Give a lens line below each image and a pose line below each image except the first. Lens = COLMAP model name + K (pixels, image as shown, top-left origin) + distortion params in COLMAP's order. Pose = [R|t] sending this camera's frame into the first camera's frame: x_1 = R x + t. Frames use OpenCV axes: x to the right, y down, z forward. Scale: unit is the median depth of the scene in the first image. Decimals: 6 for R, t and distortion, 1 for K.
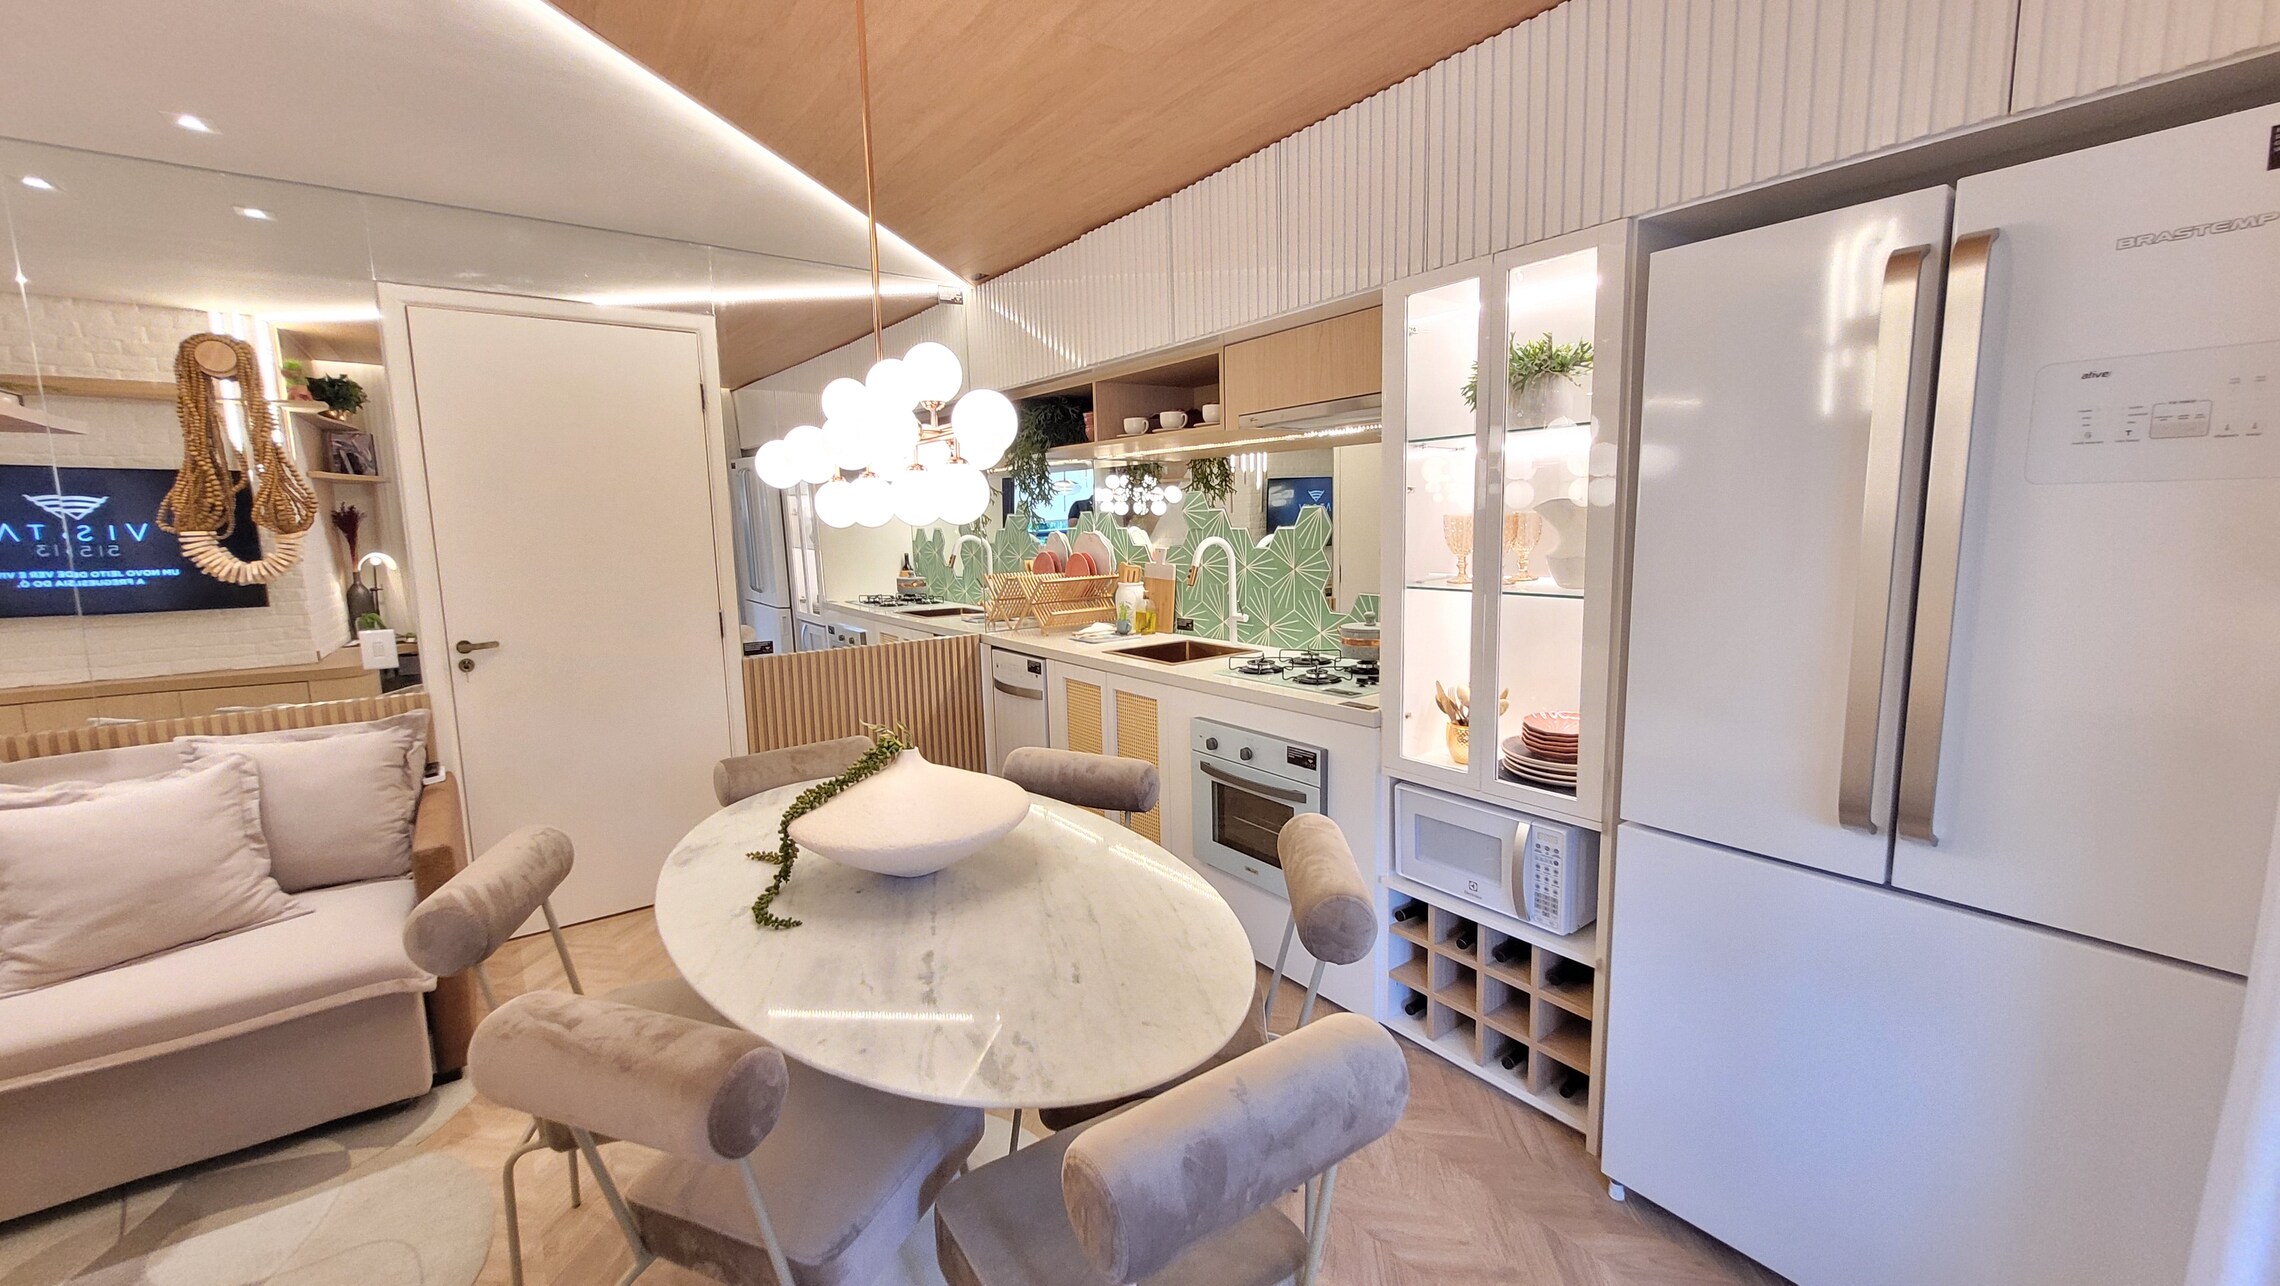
lens RADIAL K [[898.1, 0, 1135.9], [0, 898.1, 636.8], [0, 0, 1]] dist [0.007777, -0.001000]
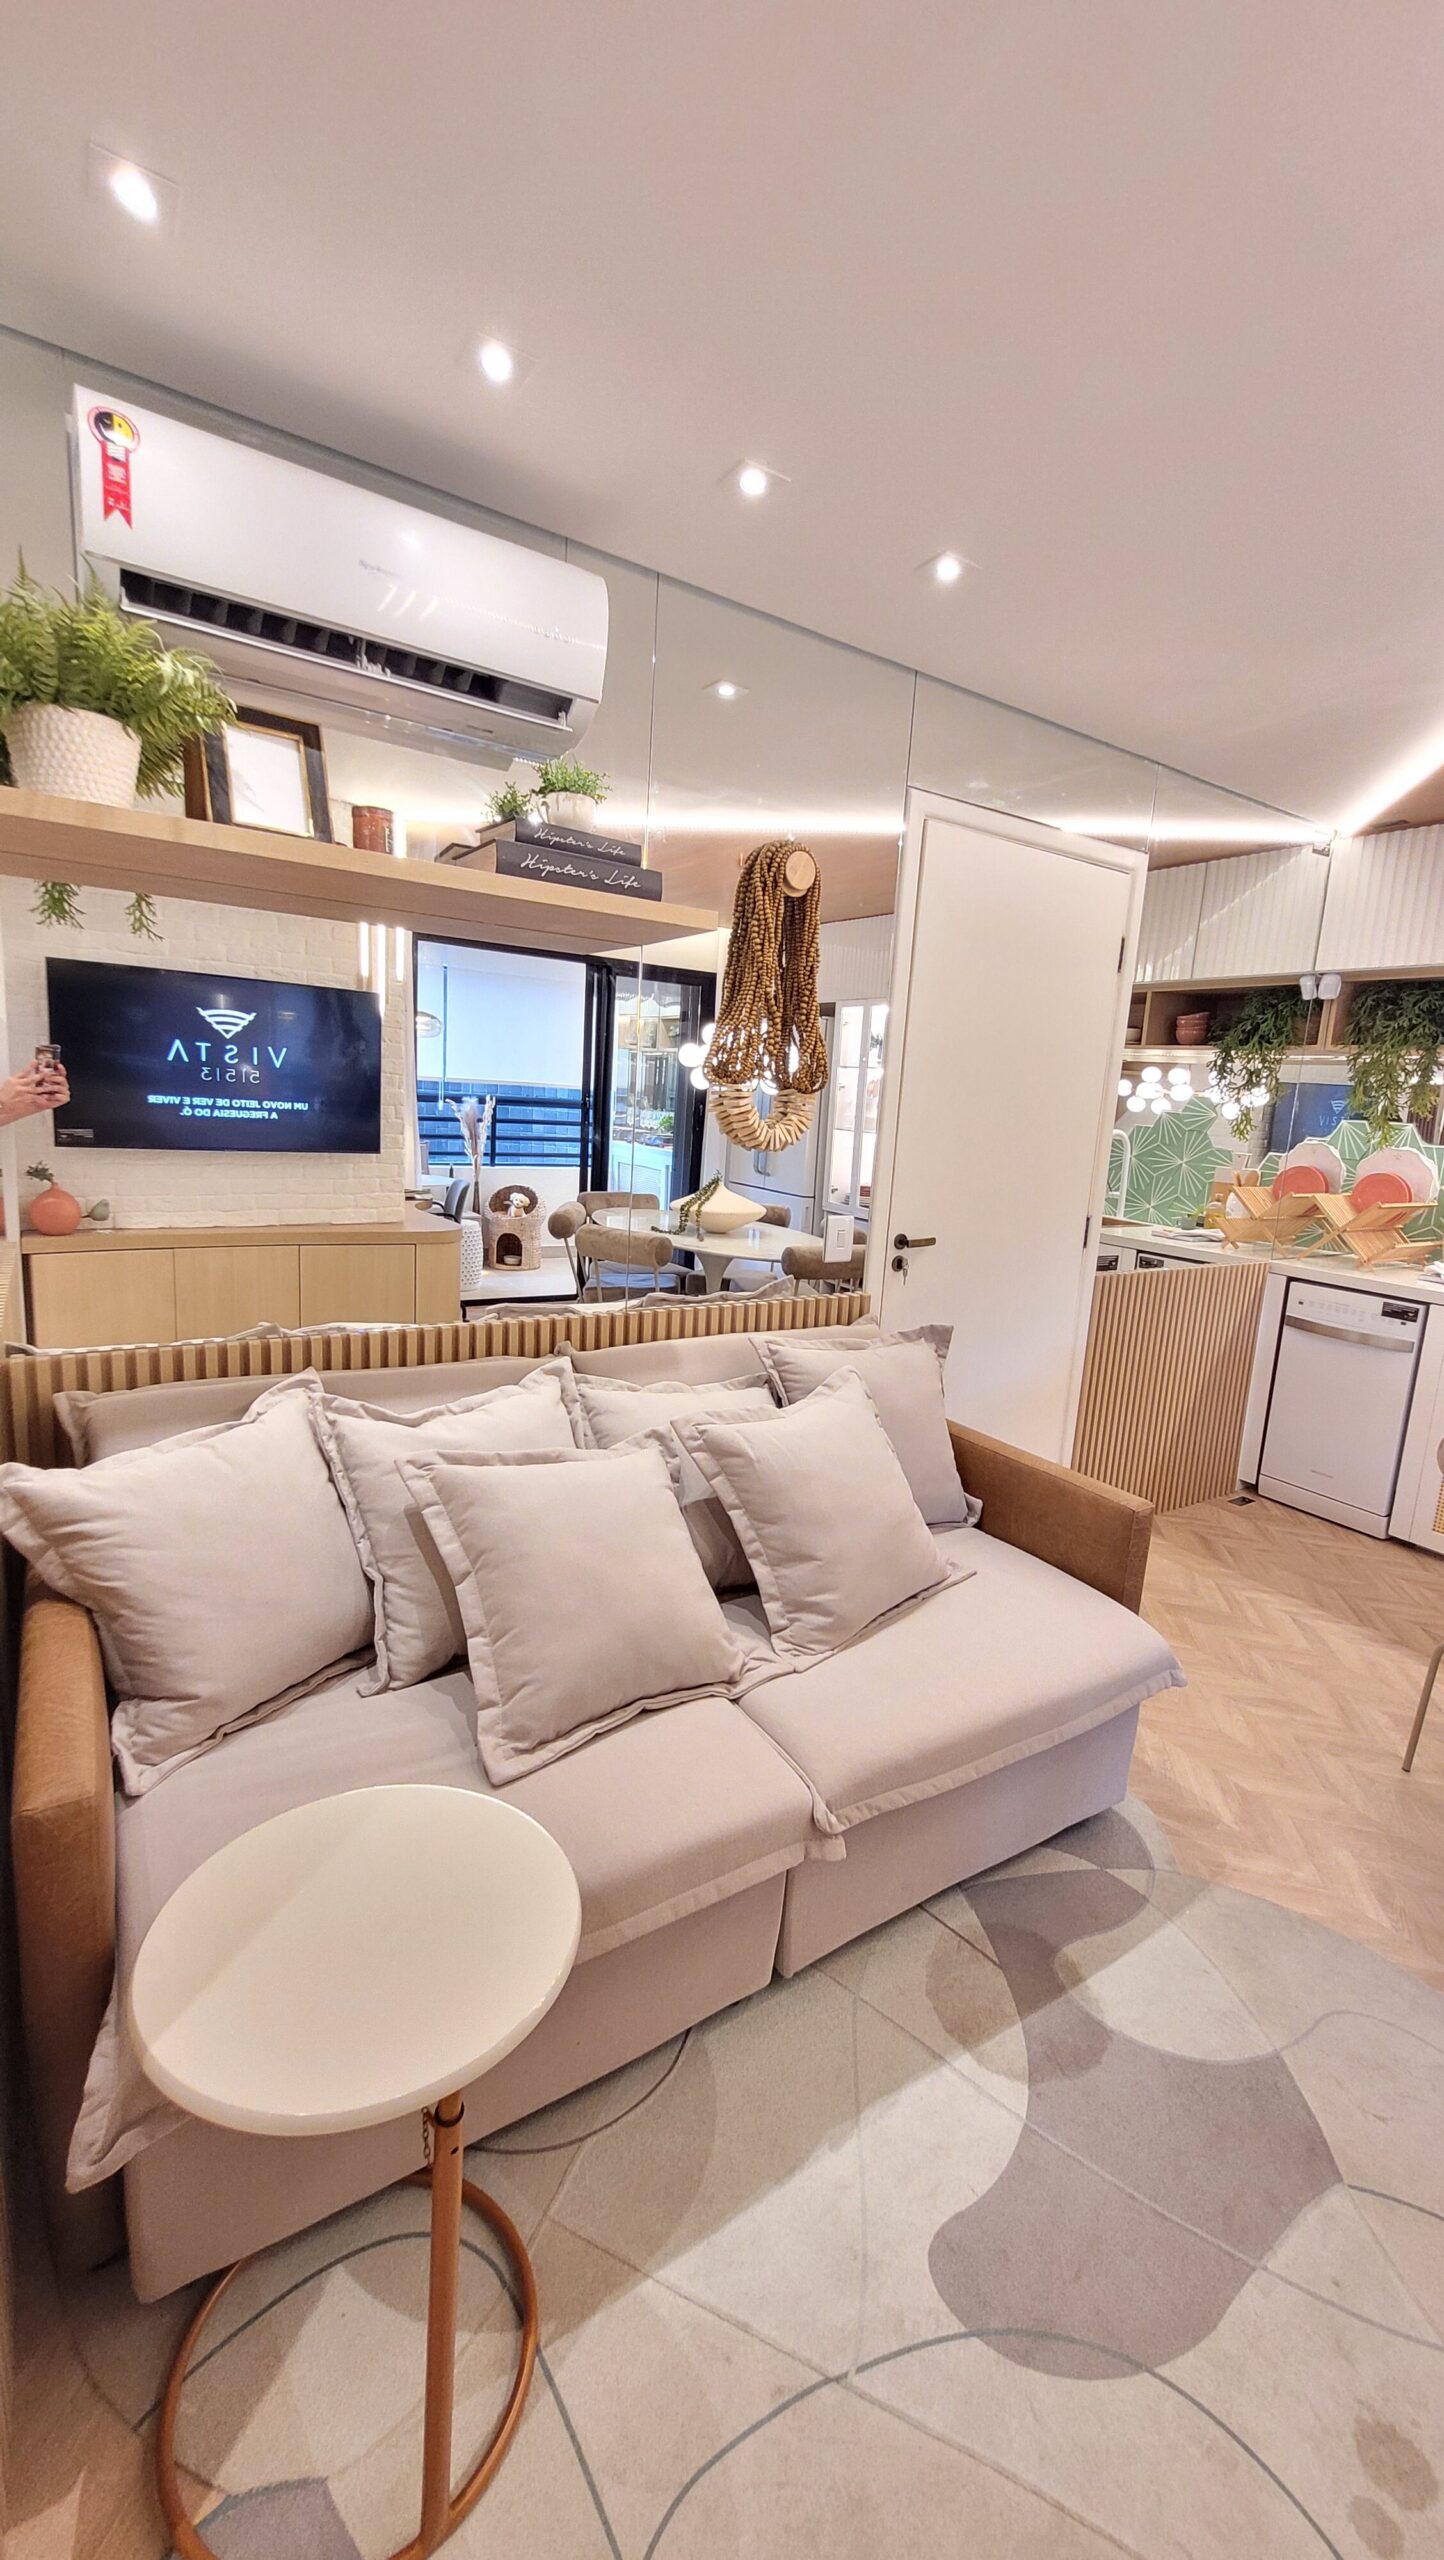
lens RADIAL K [[1008.4, 0, 728.6], [0, 1008.4, 1281.5], [0, 0, 1]] dist [0.007777, -0.001000]
pose [[0.995364, 0.087449, -0.040045, -0.656580], [-0.085175, 0.994828, 0.055344, 0.006900], [0.044677, -0.051676, 0.997664, 0.049819]]
